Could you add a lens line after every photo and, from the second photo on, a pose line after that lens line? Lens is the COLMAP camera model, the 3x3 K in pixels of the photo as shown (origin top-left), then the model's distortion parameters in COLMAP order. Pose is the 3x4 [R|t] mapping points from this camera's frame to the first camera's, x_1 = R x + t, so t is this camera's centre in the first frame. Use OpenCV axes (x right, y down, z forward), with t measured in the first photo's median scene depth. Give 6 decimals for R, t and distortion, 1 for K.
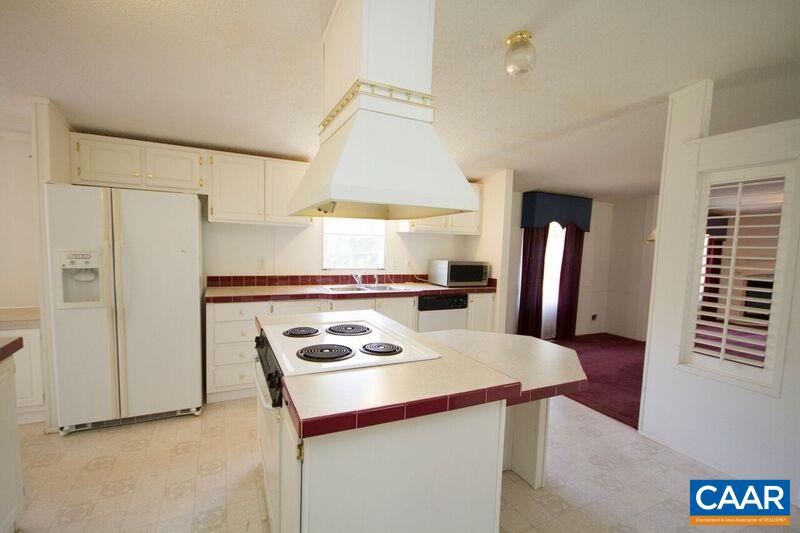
lens RADIAL K [[370.8, 0, 398.9], [0, 370.8, 271.2], [0, 0, 1]] dist [0.001655, 0.000200]
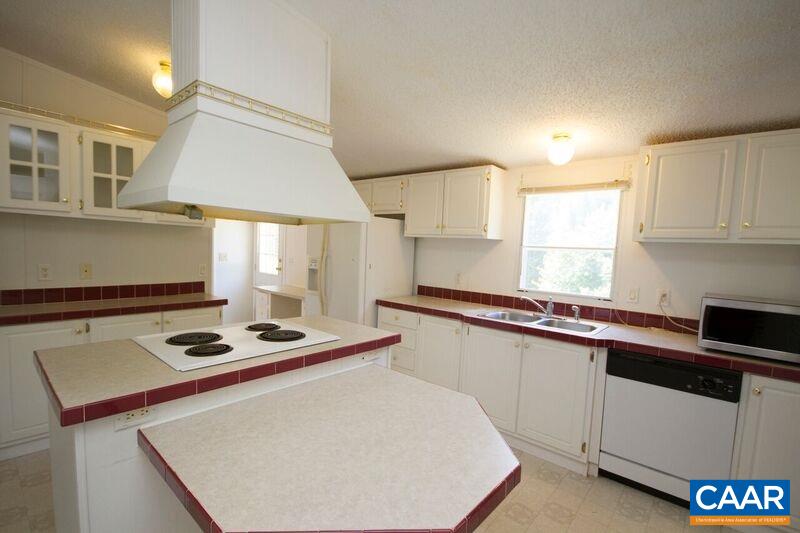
lens RADIAL K [[370.8, 0, 401.4], [0, 370.8, 268.0], [0, 0, 1]] dist [0.001655, 0.000200]
pose [[0.397760, 0.031631, -0.916944, 0.445236], [-0.098825, 0.995068, -0.008544, -0.021655], [0.912152, 0.094016, 0.398924, 0.443552]]
